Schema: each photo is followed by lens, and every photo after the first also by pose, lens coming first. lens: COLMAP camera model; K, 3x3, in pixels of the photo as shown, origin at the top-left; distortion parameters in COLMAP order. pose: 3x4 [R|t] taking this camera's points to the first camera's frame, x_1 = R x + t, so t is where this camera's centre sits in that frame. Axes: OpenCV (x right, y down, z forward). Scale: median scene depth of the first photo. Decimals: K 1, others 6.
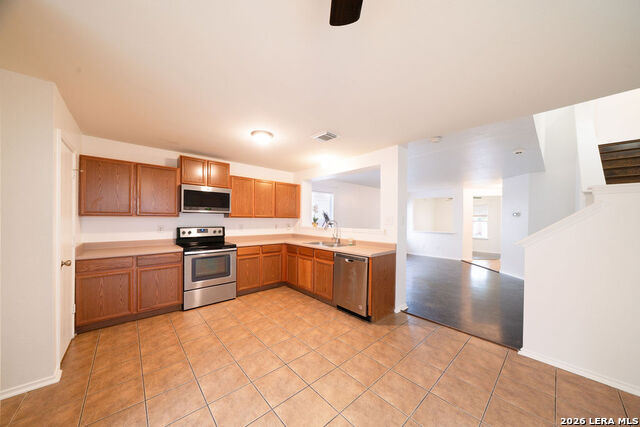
lens RADIAL K [[216.9, 0, 317.6], [0, 216.9, 219.7], [0, 0, 1]] dist [-0.001708, -0.000058]
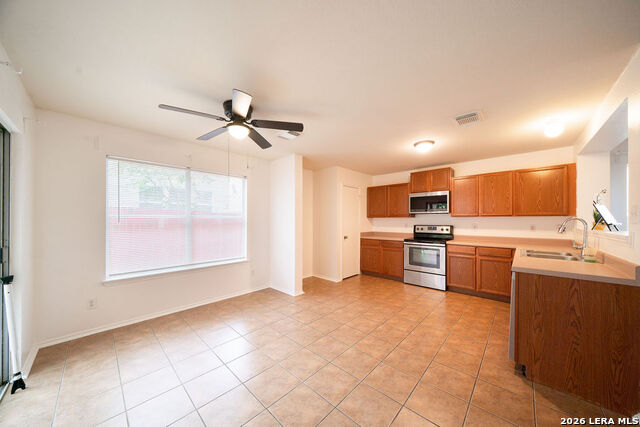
lens RADIAL K [[216.9, 0, 317.6], [0, 216.9, 219.7], [0, 0, 1]] dist [-0.001708, -0.000058]
pose [[0.081123, -0.014402, -0.996600, 0.700352], [-0.008472, 0.999850, -0.015138, 0.030041], [0.996668, 0.009671, 0.080988, 0.294872]]
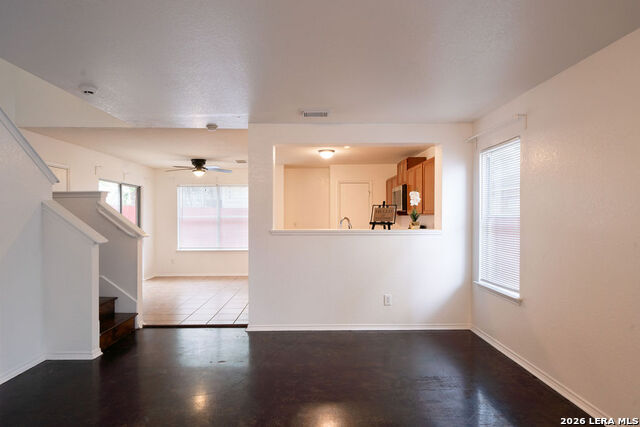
lens RADIAL K [[403.2, 0, 319.4], [0, 403.2, 220.2], [0, 0, 1]] dist [0.024750, 0.000074]
pose [[-0.645379, -0.003315, -0.763855, 1.372123], [-0.012527, 0.999902, 0.006245, 0.003466], [0.763760, 0.013599, -0.645358, 2.169996]]
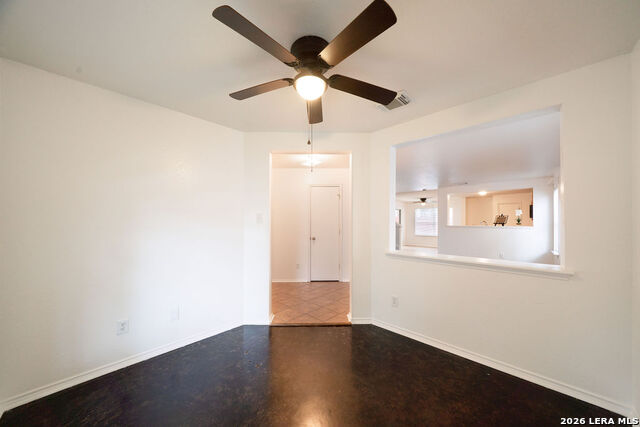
lens RADIAL K [[216.9, 0, 317.6], [0, 216.9, 219.7], [0, 0, 1]] dist [-0.001708, -0.000058]
pose [[-0.996268, -0.014237, -0.085128, 1.845322], [-0.014059, 0.999898, -0.002694, 0.017790], [0.085158, -0.001487, -0.996366, 3.156660]]
